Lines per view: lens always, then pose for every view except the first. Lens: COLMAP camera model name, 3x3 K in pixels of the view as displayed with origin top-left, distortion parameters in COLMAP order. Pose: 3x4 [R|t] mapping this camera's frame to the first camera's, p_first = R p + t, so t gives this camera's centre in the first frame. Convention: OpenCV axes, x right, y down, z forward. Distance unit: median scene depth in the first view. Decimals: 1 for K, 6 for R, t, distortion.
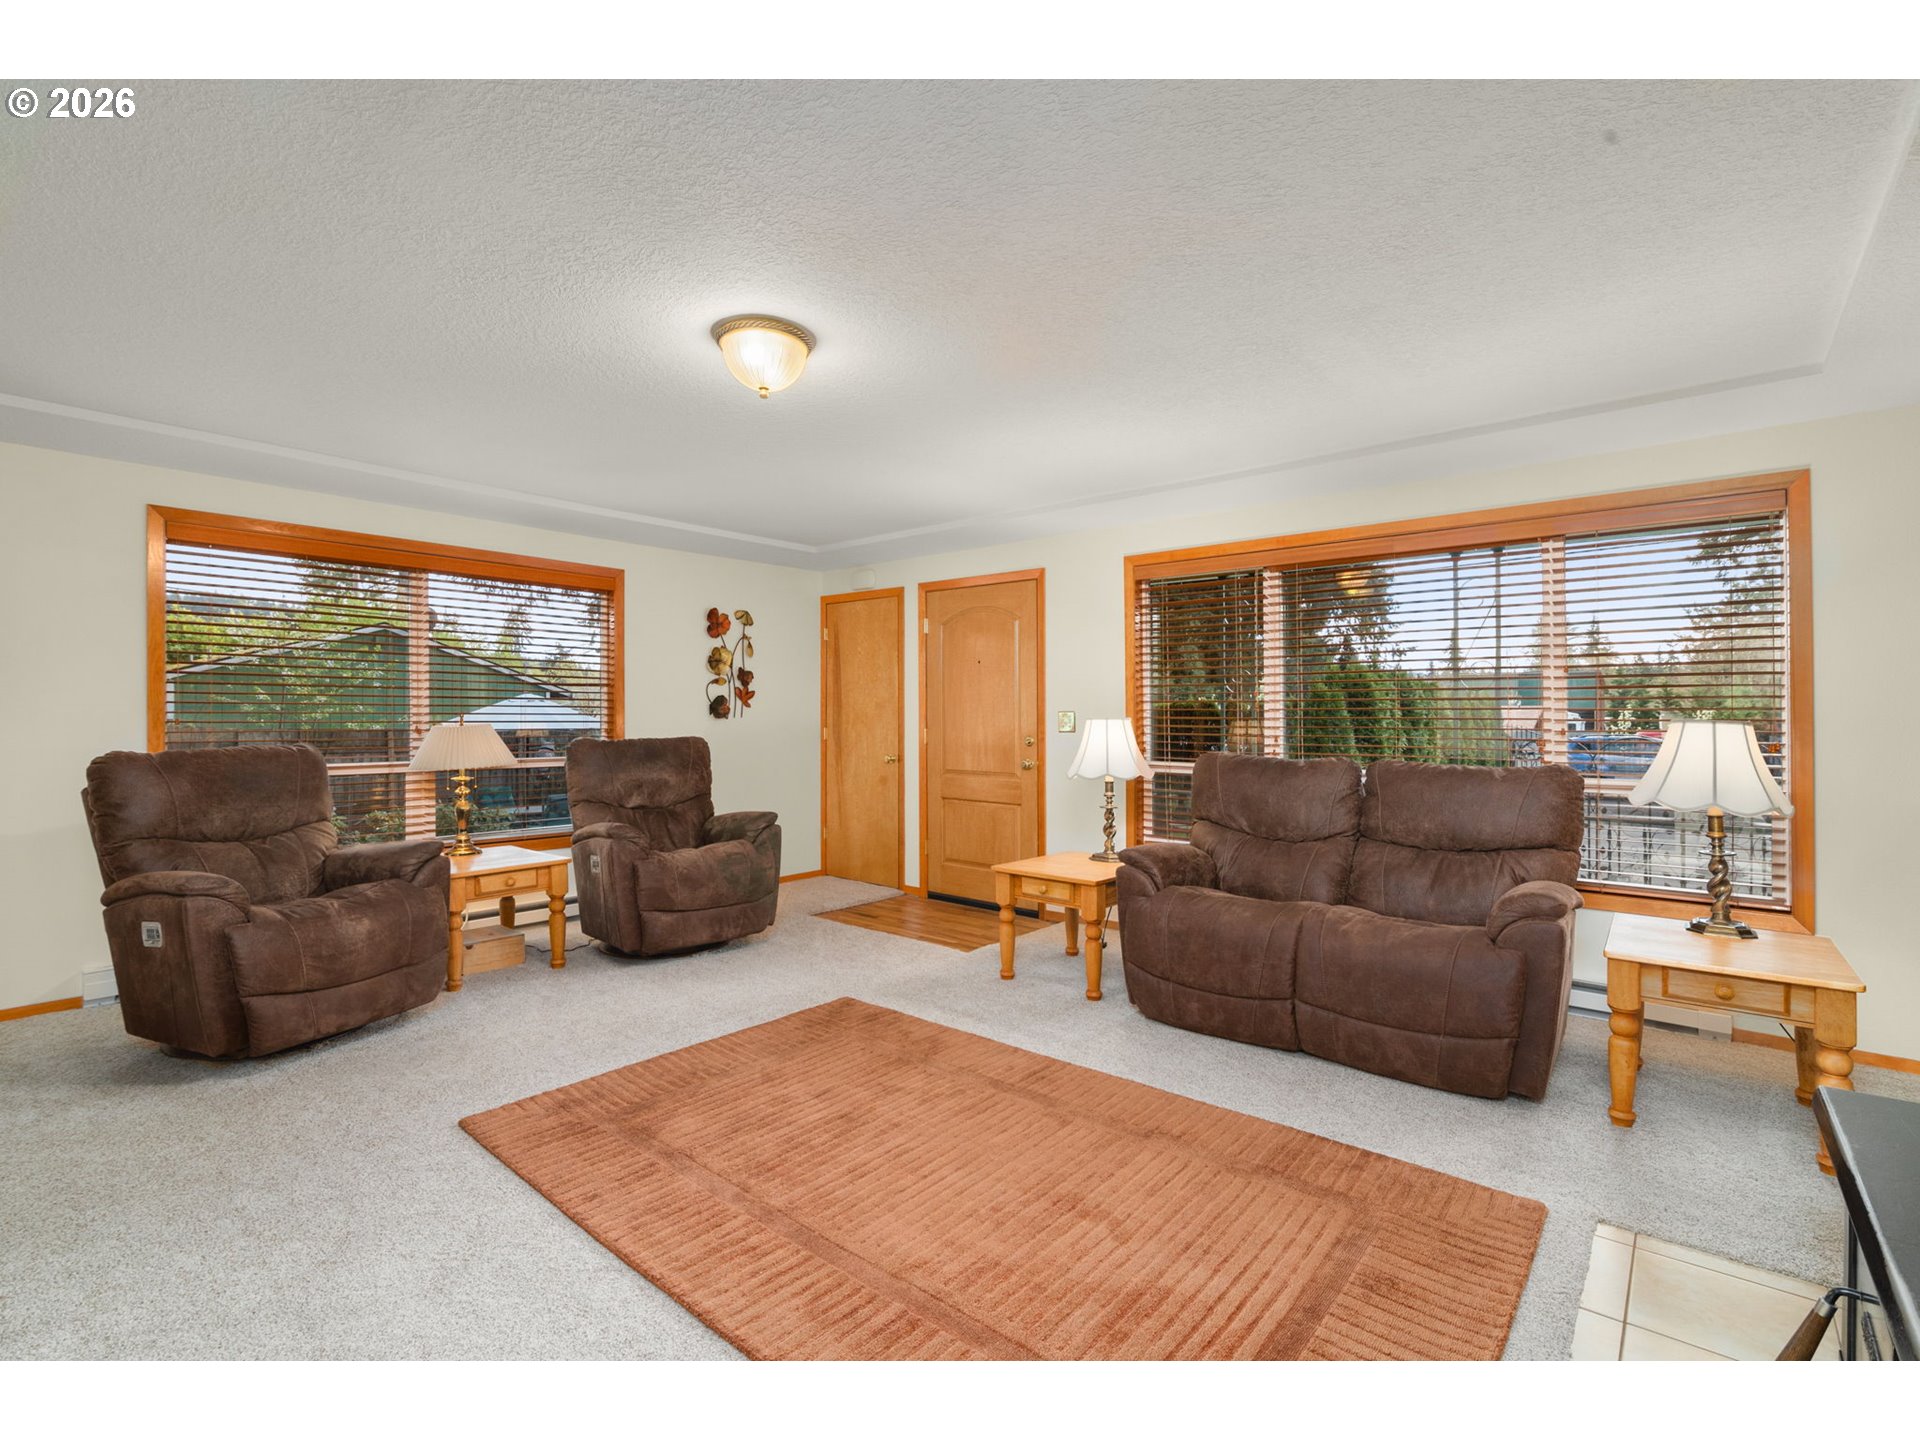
lens RADIAL K [[880.5, 0, 974.8], [0, 880.5, 704.1], [0, 0, 1]] dist [-0.001489, 0.000240]
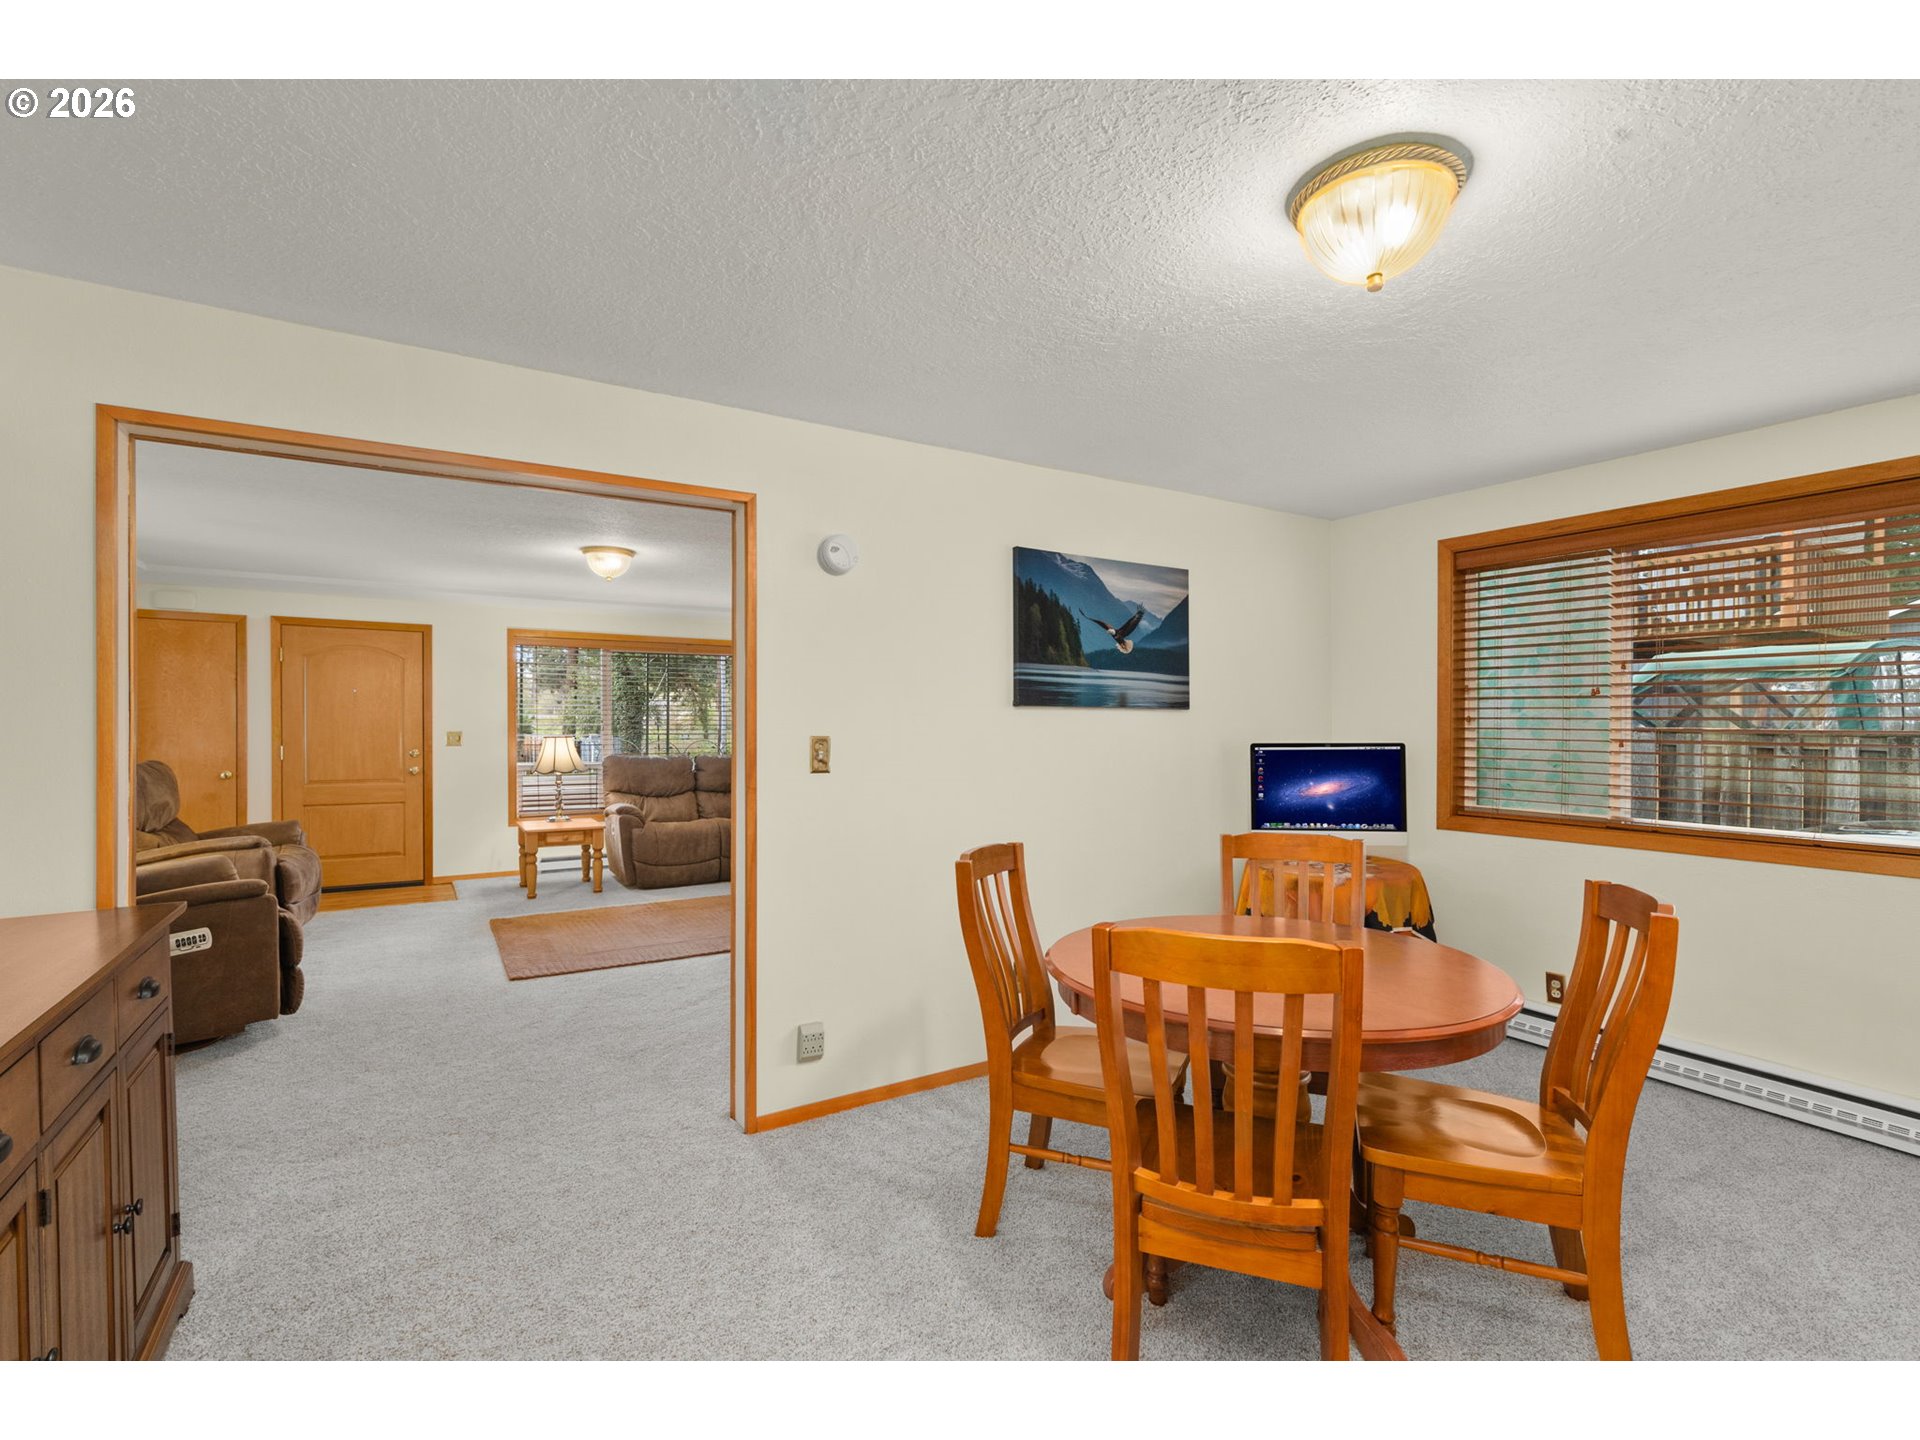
lens RADIAL K [[887.4, 0, 961.4], [0, 887.4, 727.3], [0, 0, 1]] dist [0.002777, 0.000390]
pose [[0.314372, -0.008493, 0.949262, -0.863459], [-0.018180, 0.999723, 0.014966, -0.029077], [-0.949126, -0.021962, 0.314130, -0.179621]]
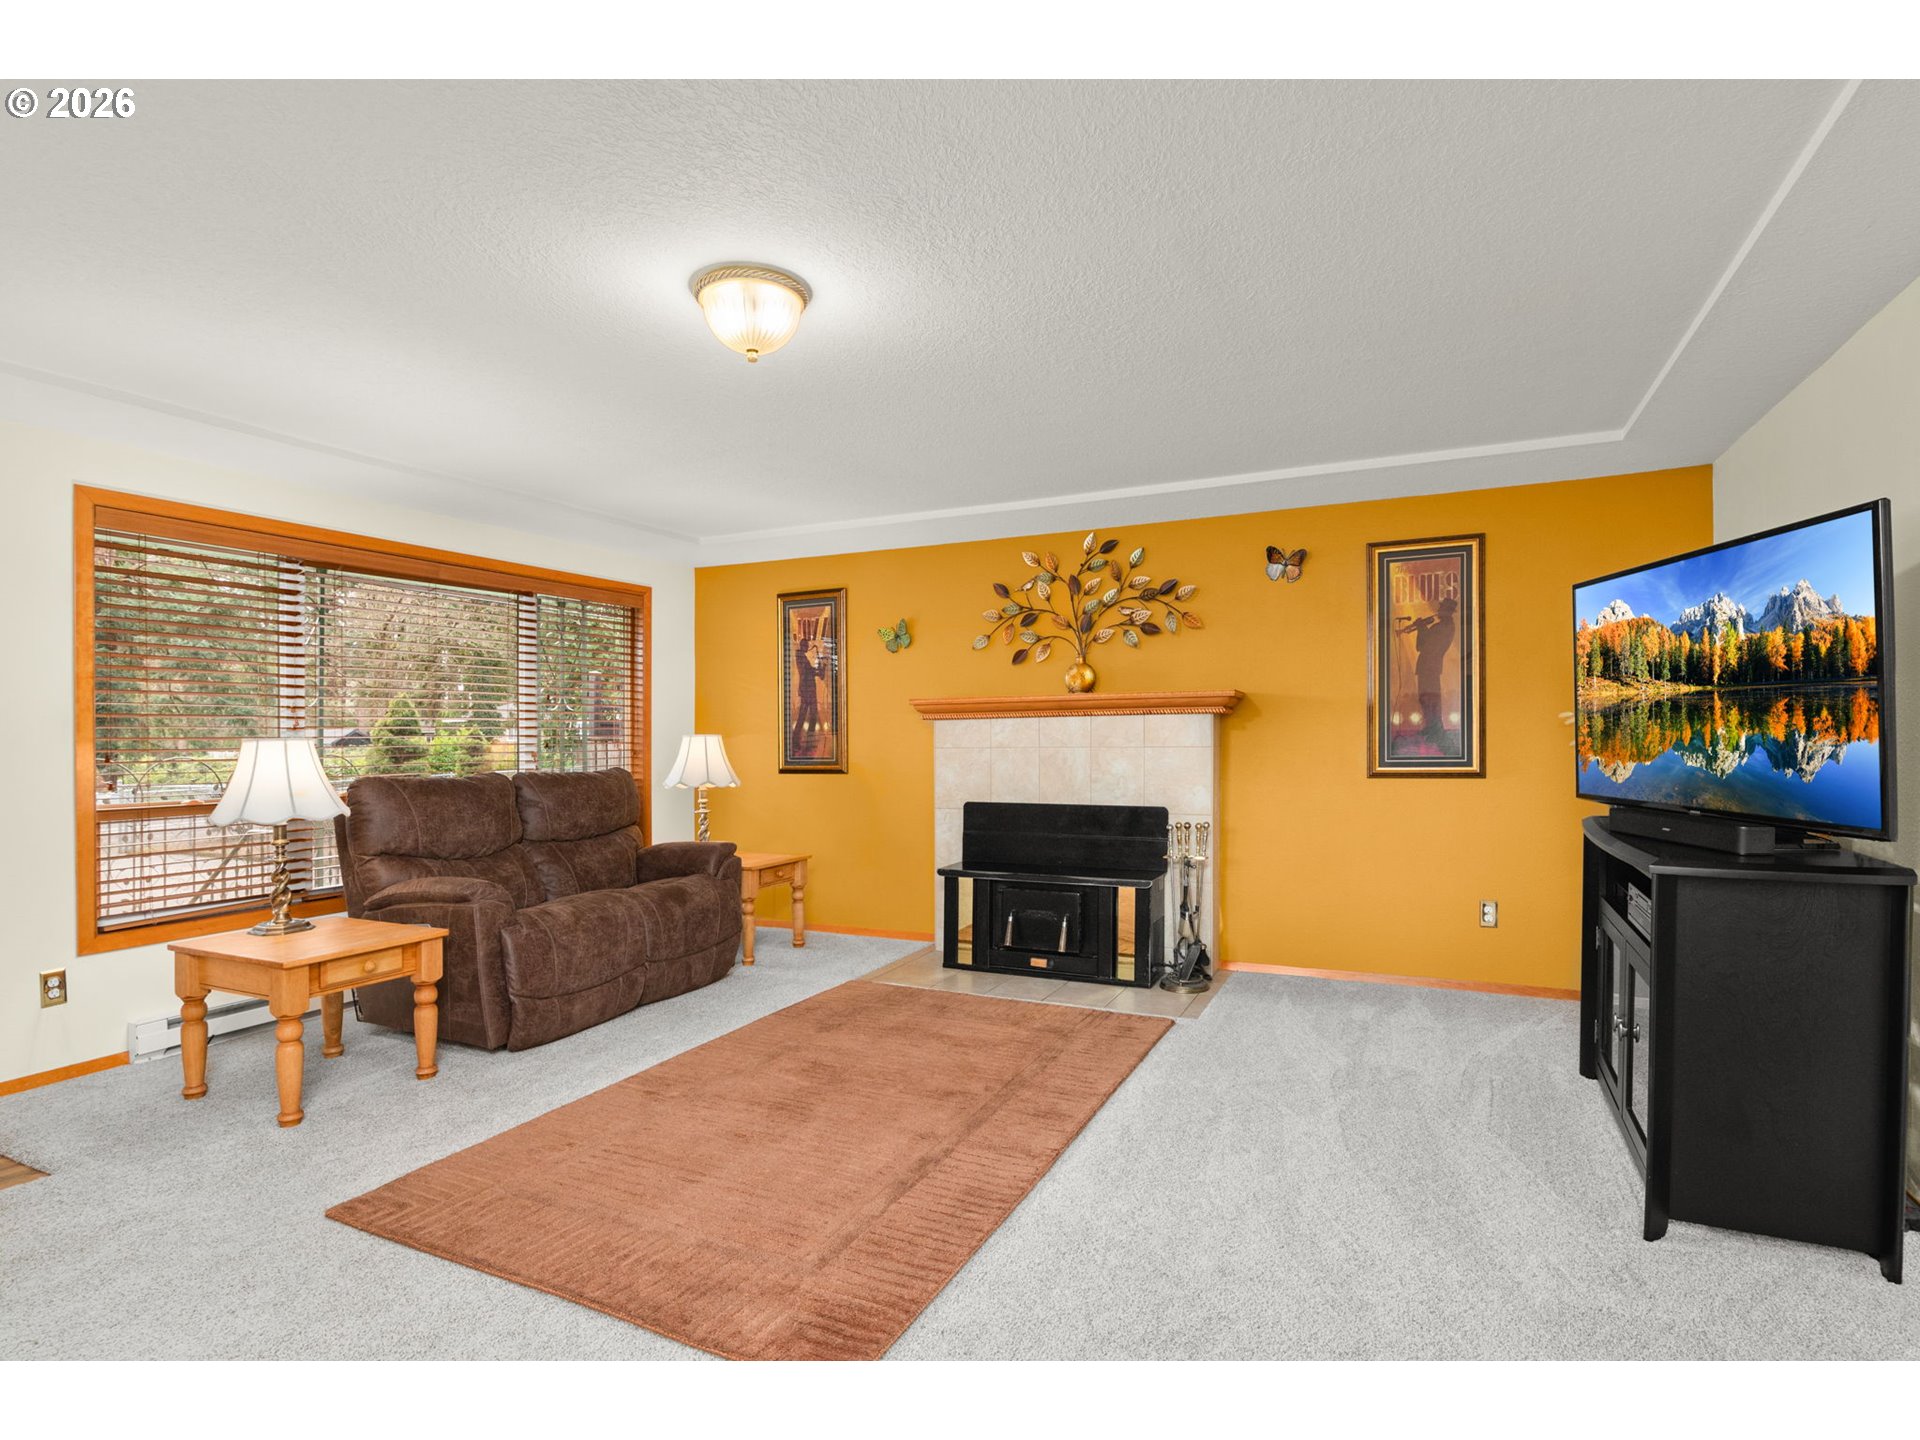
lens RADIAL K [[966.1, 0, 957.4], [0, 966.1, 735.7], [0, 0, 1]] dist [-0.004478, -0.000245]
pose [[-0.249743, -0.002462, 0.968309, -0.542573], [-0.007153, 0.999974, 0.000698, 0.006582], [-0.968286, -0.006752, -0.249754, 0.470517]]
